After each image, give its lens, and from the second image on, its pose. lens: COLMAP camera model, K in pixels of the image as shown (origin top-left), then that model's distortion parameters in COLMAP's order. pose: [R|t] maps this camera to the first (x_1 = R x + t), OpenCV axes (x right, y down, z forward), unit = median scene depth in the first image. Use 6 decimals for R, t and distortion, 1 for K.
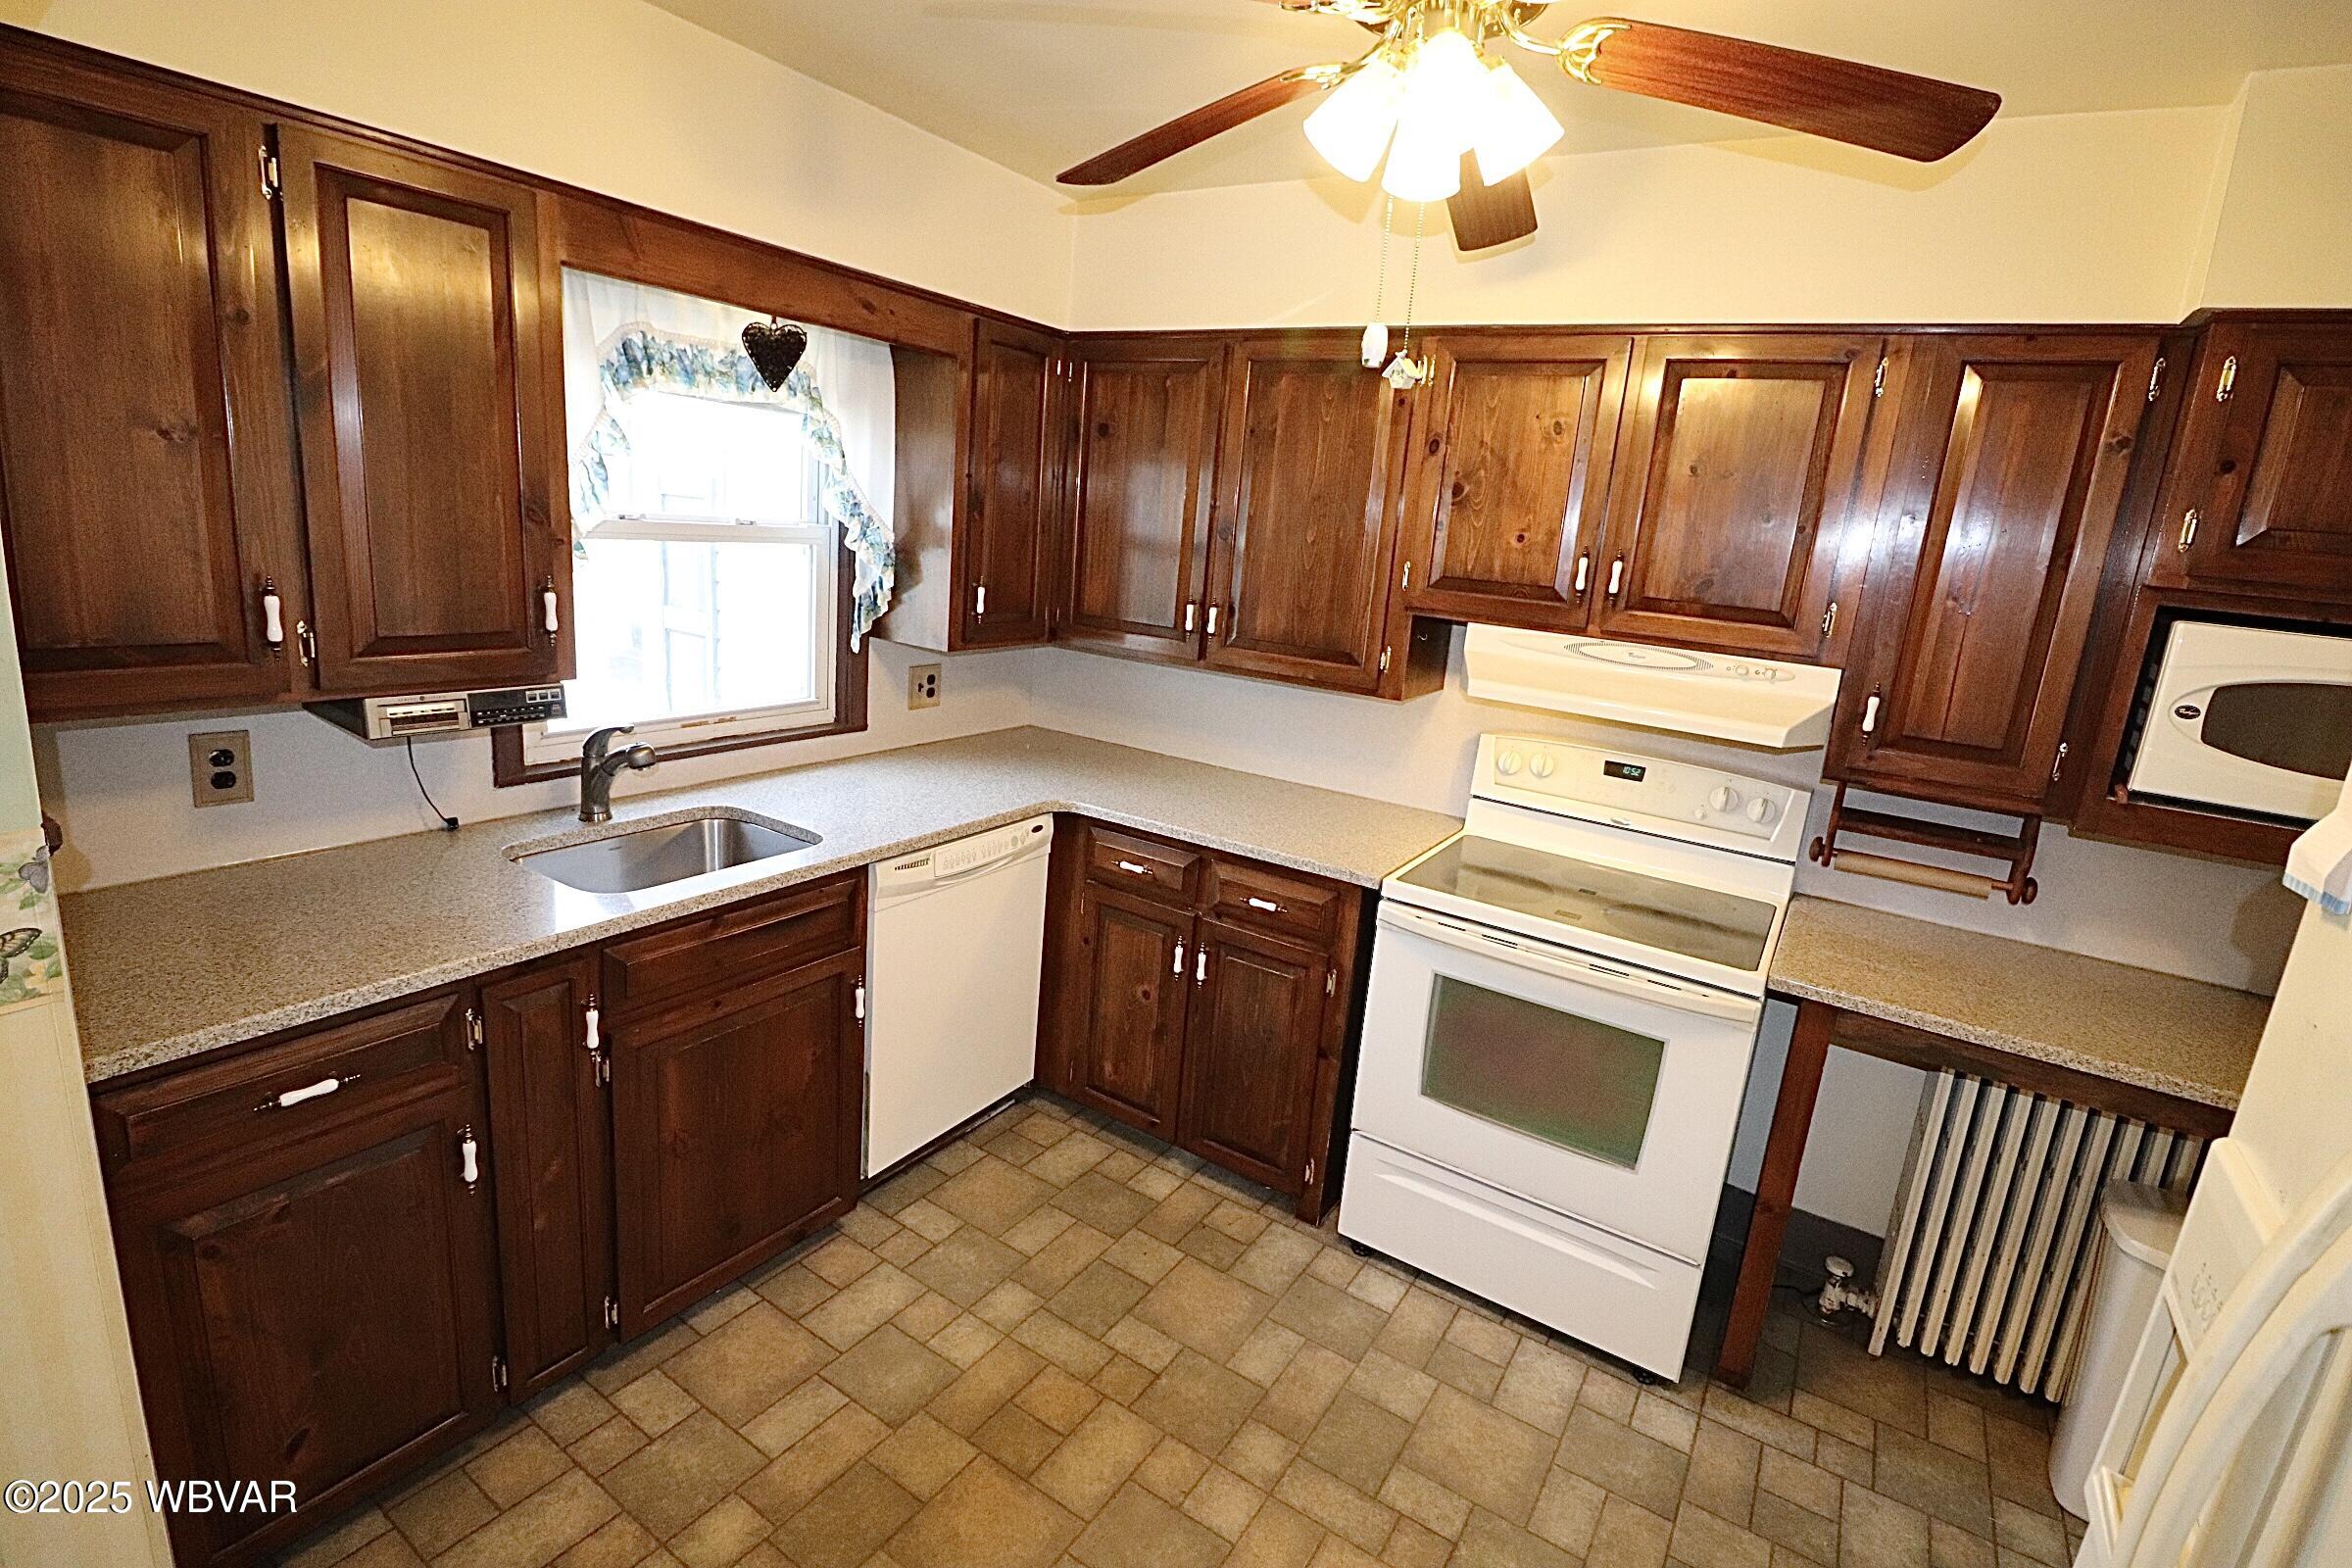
lens RADIAL K [[1084.5, 0, 1182.5], [0, 1084.5, 761.3], [0, 0, 1]] dist [0.001016, -0.012095]
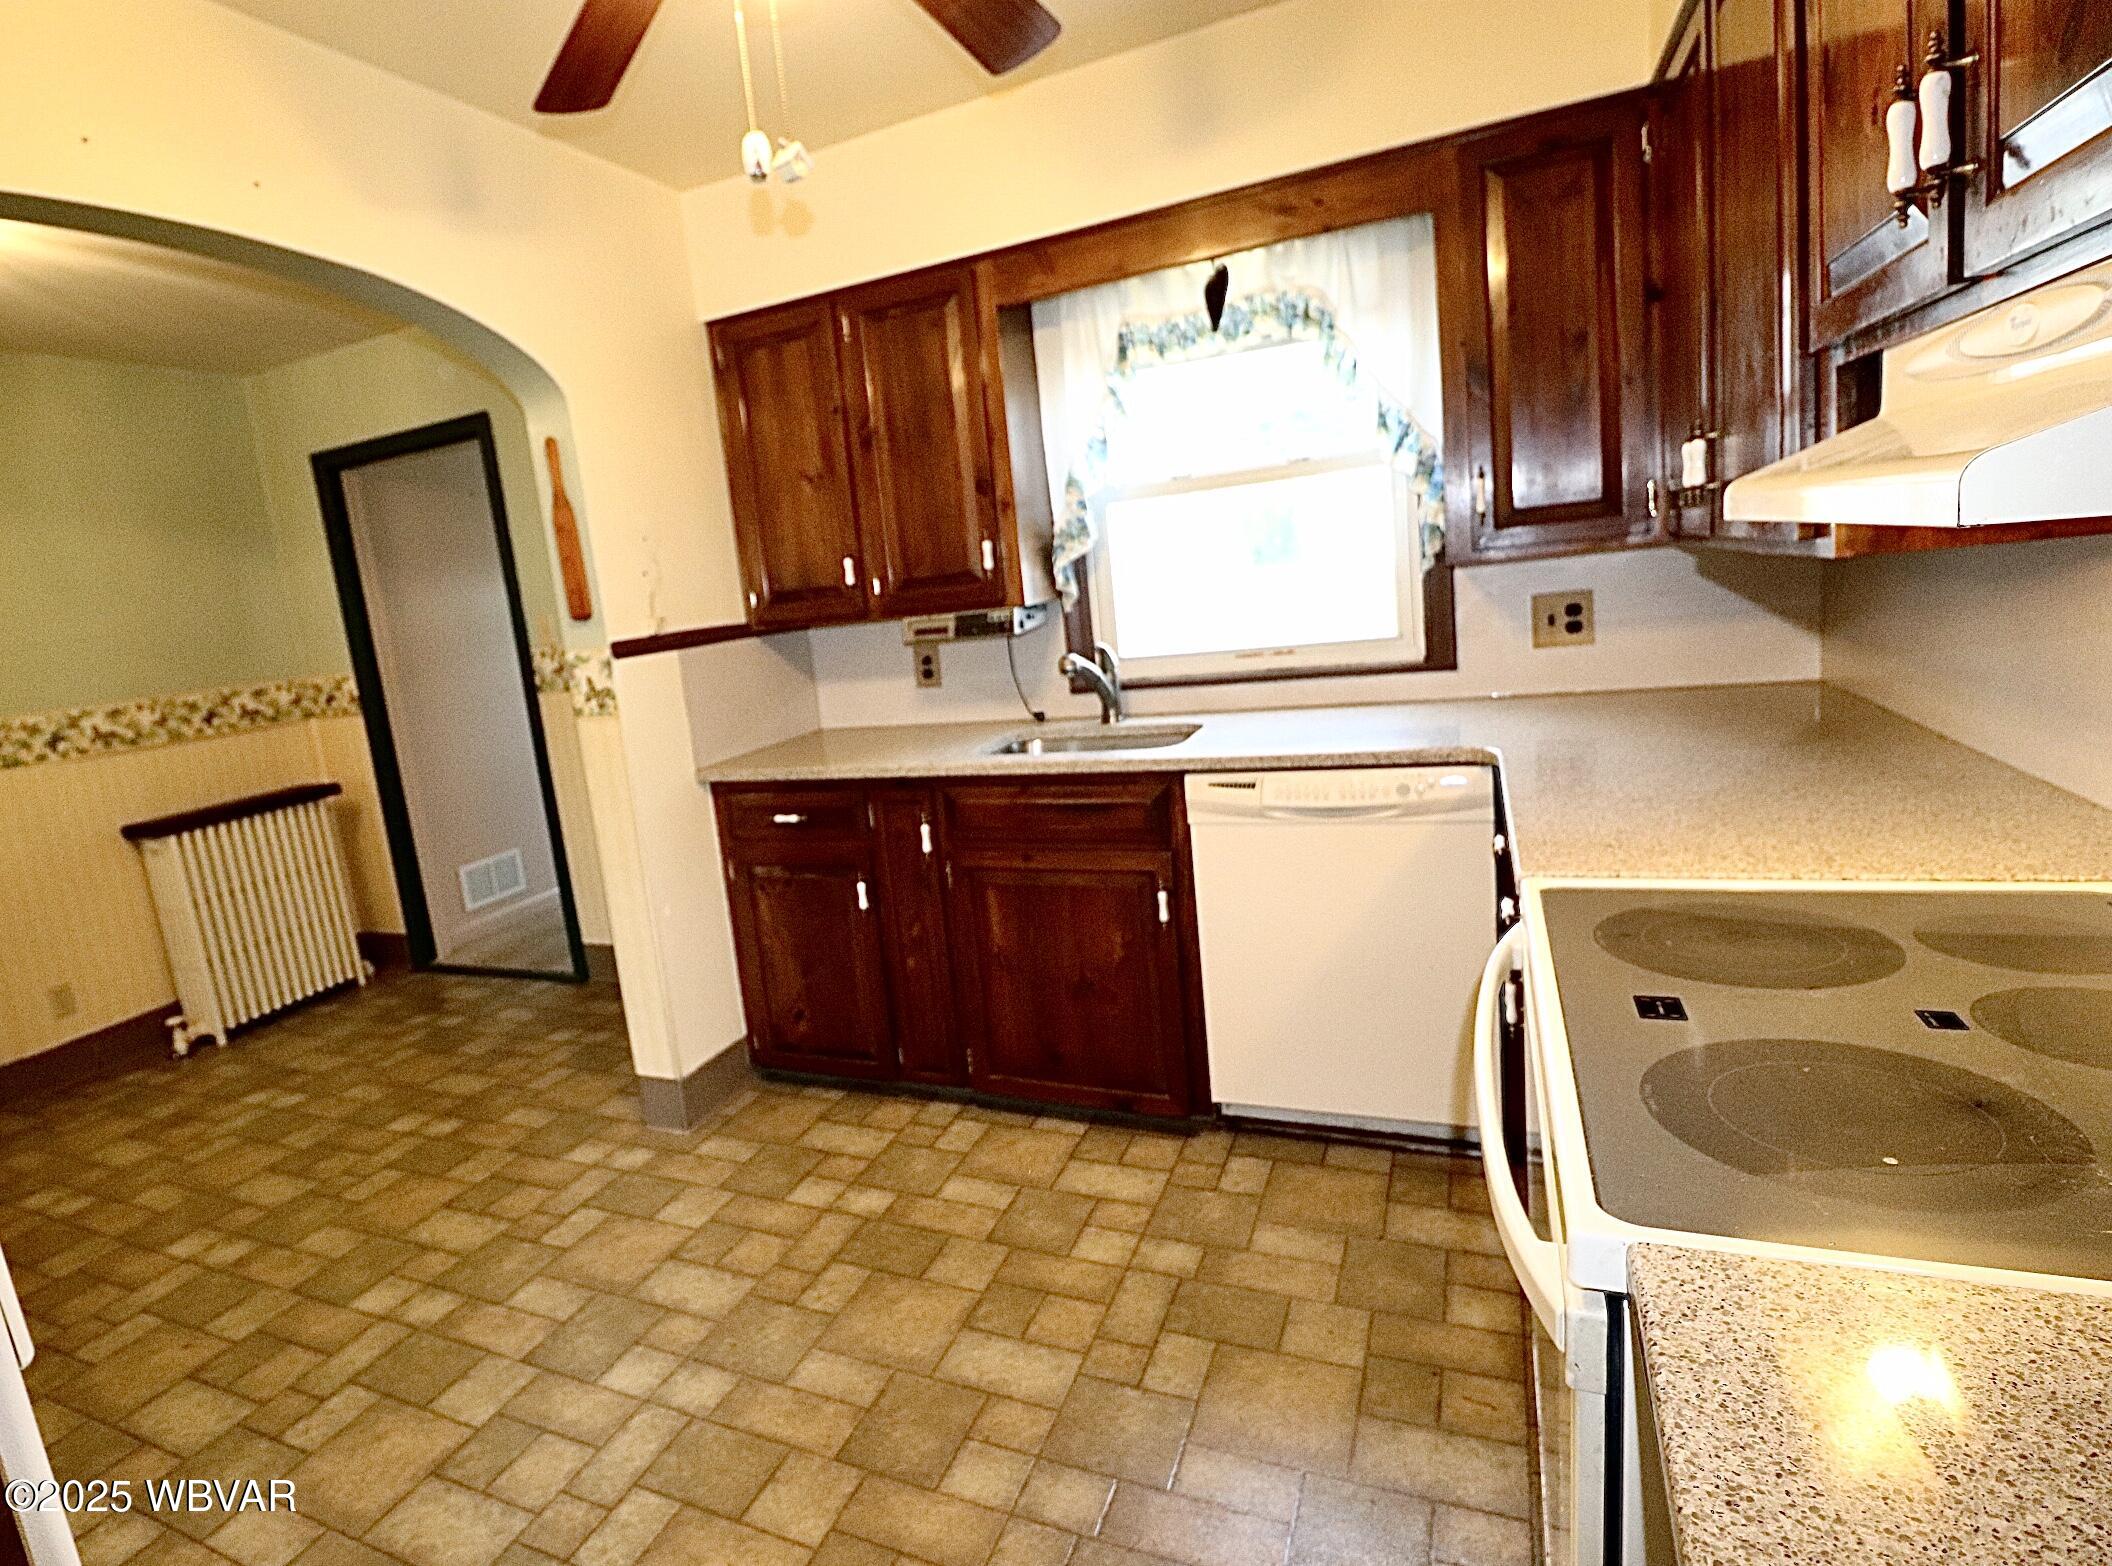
lens RADIAL K [[1109.2, 0, 926.8], [0, 1109.2, 772.2], [0, 0, 1]] dist [-0.001110, -0.000308]
pose [[0.108029, 0.073339, -0.991439, 0.622398], [-0.099088, 0.993104, 0.062665, 0.043977], [0.989197, 0.091470, 0.114551, 0.556172]]
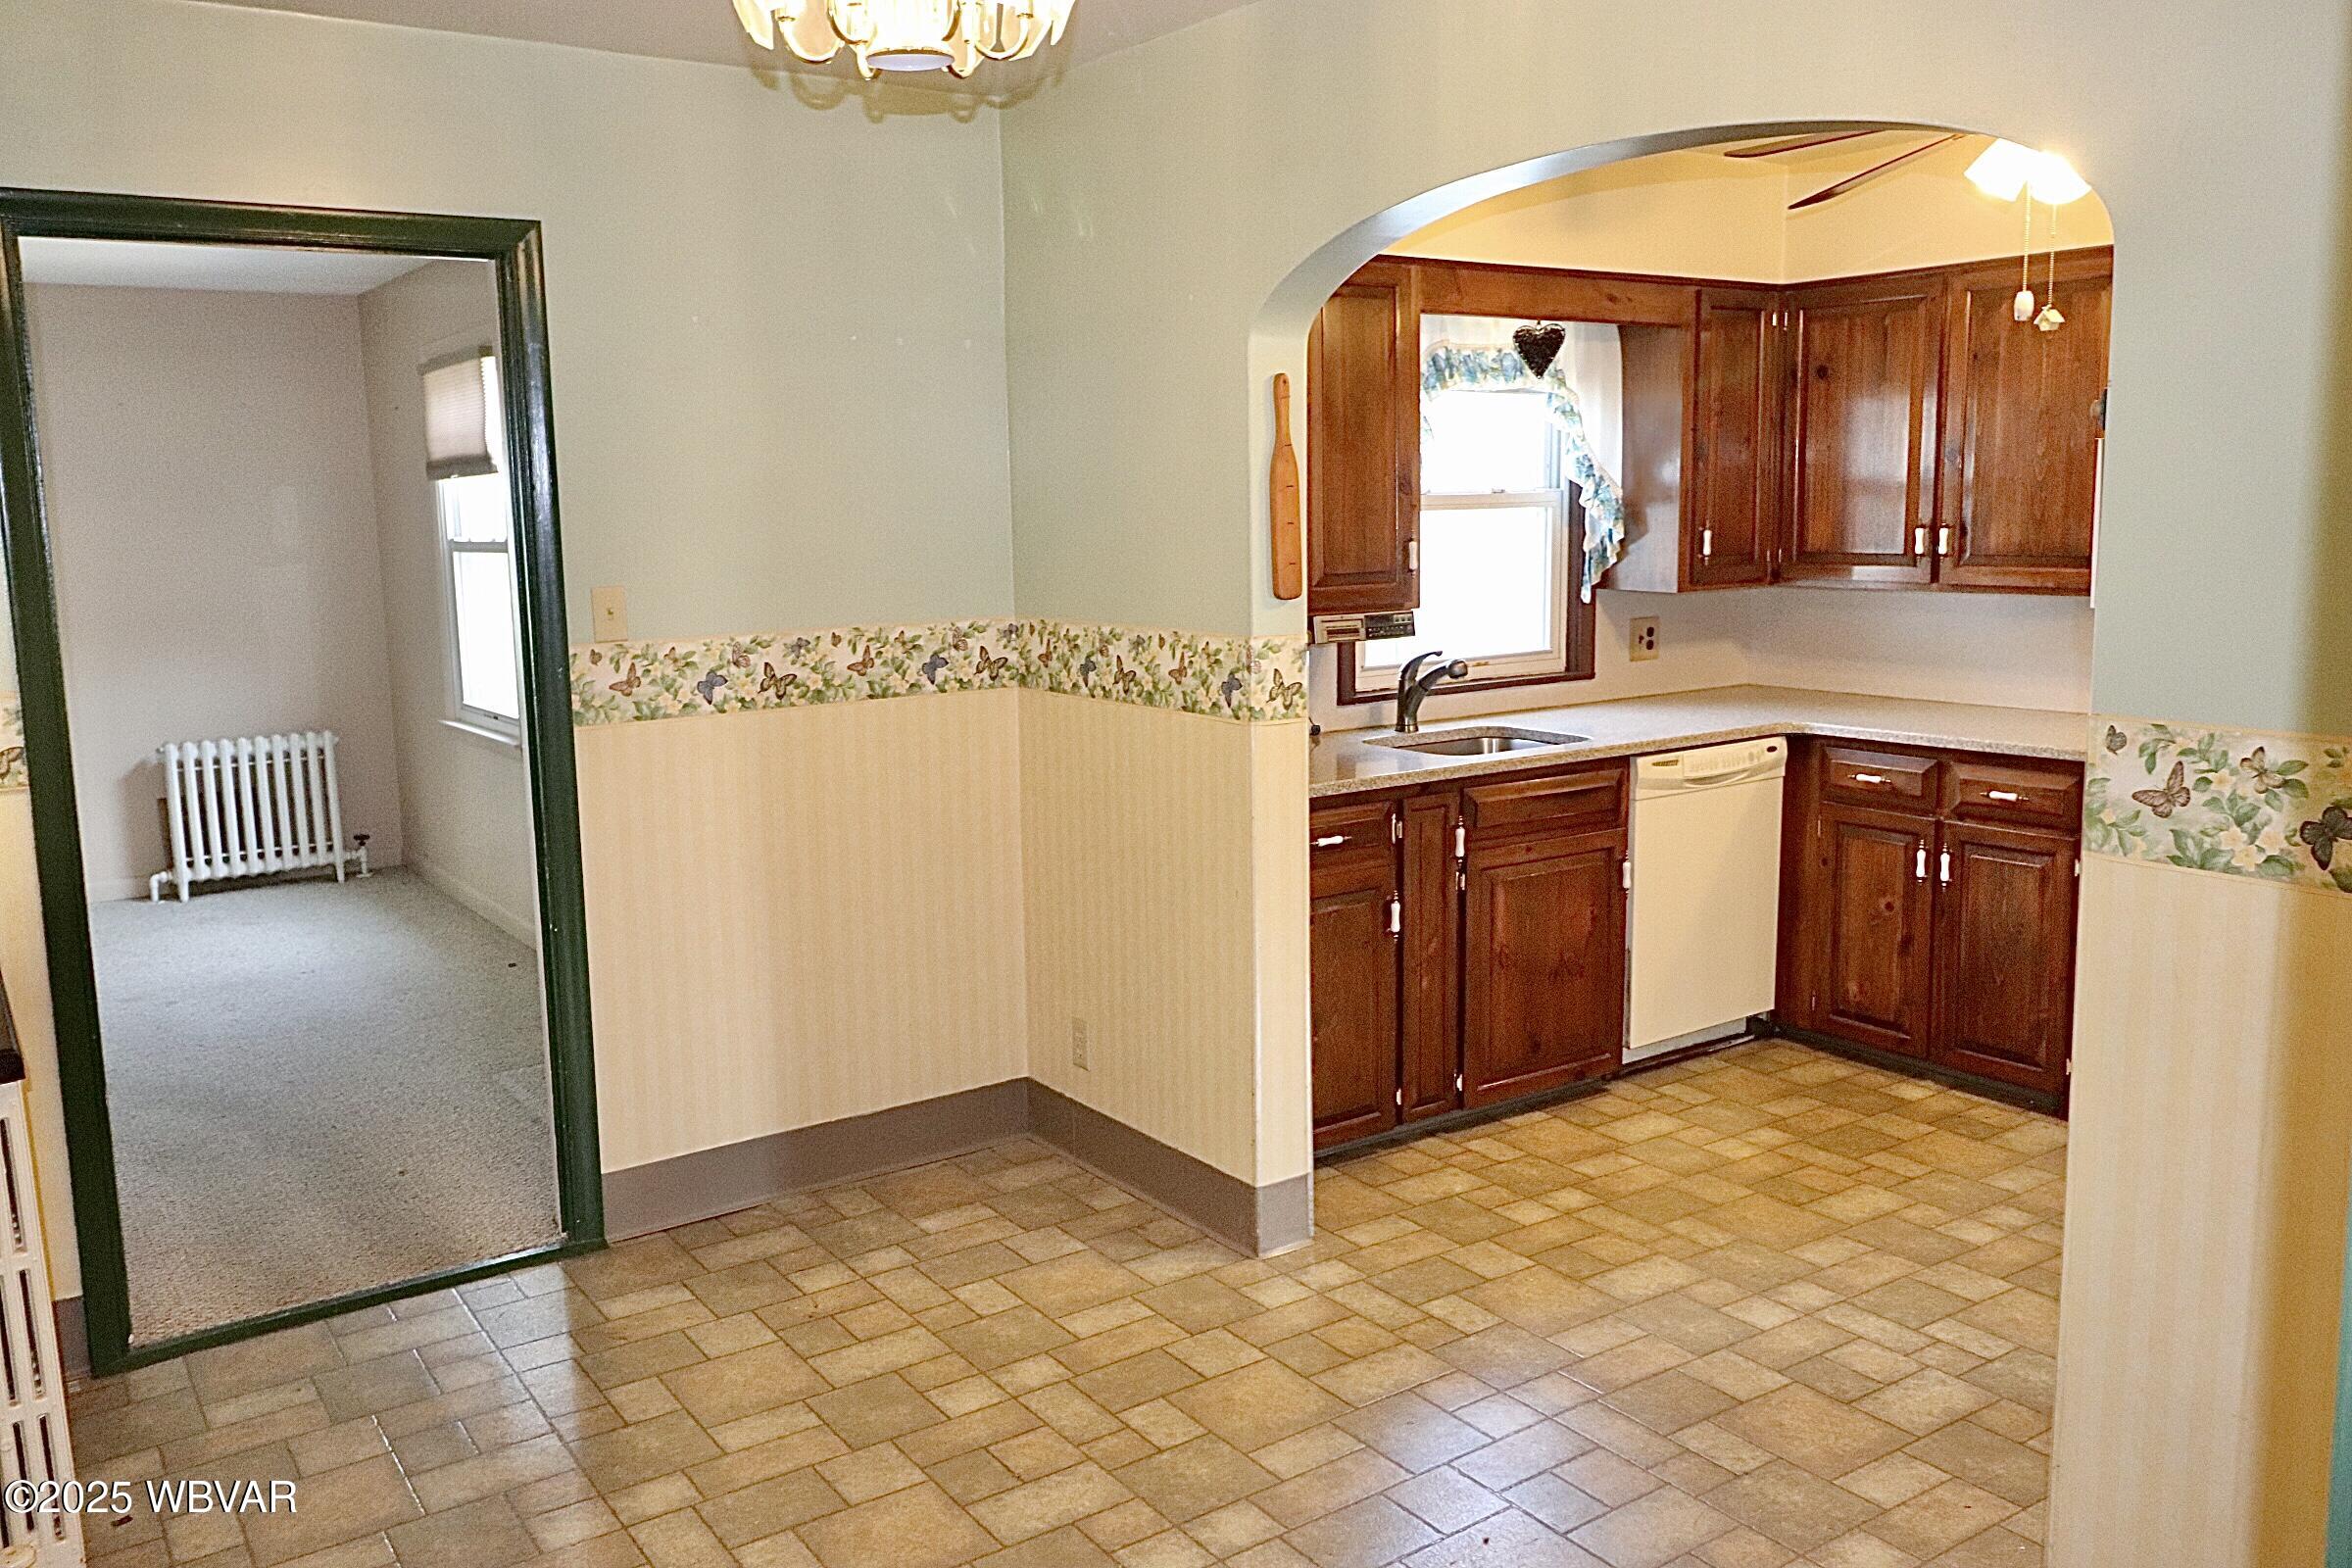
lens RADIAL K [[1827.4, 0, 1173.5], [0, 1827.4, 756.0], [0, 0, 1]] dist [0.011190, 0.002130]
pose [[0.917576, -0.044283, -0.395085, 0.036558], [0.007546, 0.995538, -0.094060, 0.239600], [0.397488, 0.083325, 0.913816, -0.887684]]
